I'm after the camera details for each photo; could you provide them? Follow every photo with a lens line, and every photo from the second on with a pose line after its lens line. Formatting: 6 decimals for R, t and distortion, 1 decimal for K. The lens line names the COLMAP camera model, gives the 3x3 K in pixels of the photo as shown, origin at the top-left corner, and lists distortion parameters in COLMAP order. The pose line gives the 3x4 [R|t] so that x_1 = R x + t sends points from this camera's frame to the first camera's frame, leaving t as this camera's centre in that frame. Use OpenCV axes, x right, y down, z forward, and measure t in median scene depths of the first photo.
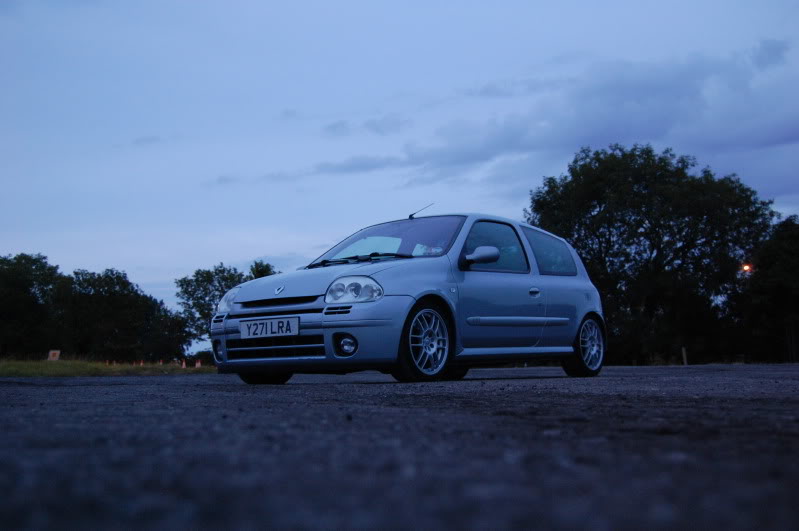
lens RADIAL K [[1040.7, 0, 399.5], [0, 1040.7, 265.8], [0, 0, 1]] dist [0.015820, 0.000000]
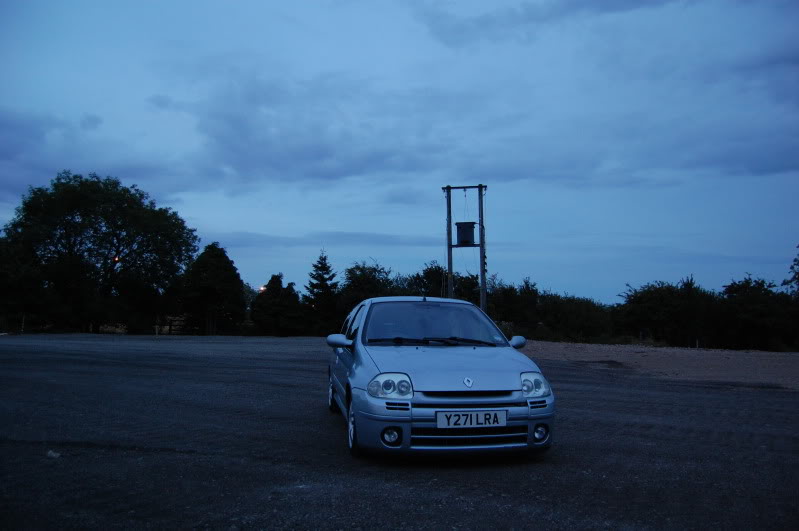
lens RADIAL K [[611.1, 0, 399.5], [0, 611.1, 265.7], [0, 0, 1]] dist [-0.003854, -0.000337]
pose [[0.652532, 0.090222, 0.752371, -0.682315], [-0.108681, 0.993765, -0.024910, -0.078034], [-0.749927, -0.065513, 0.658269, 0.641308]]
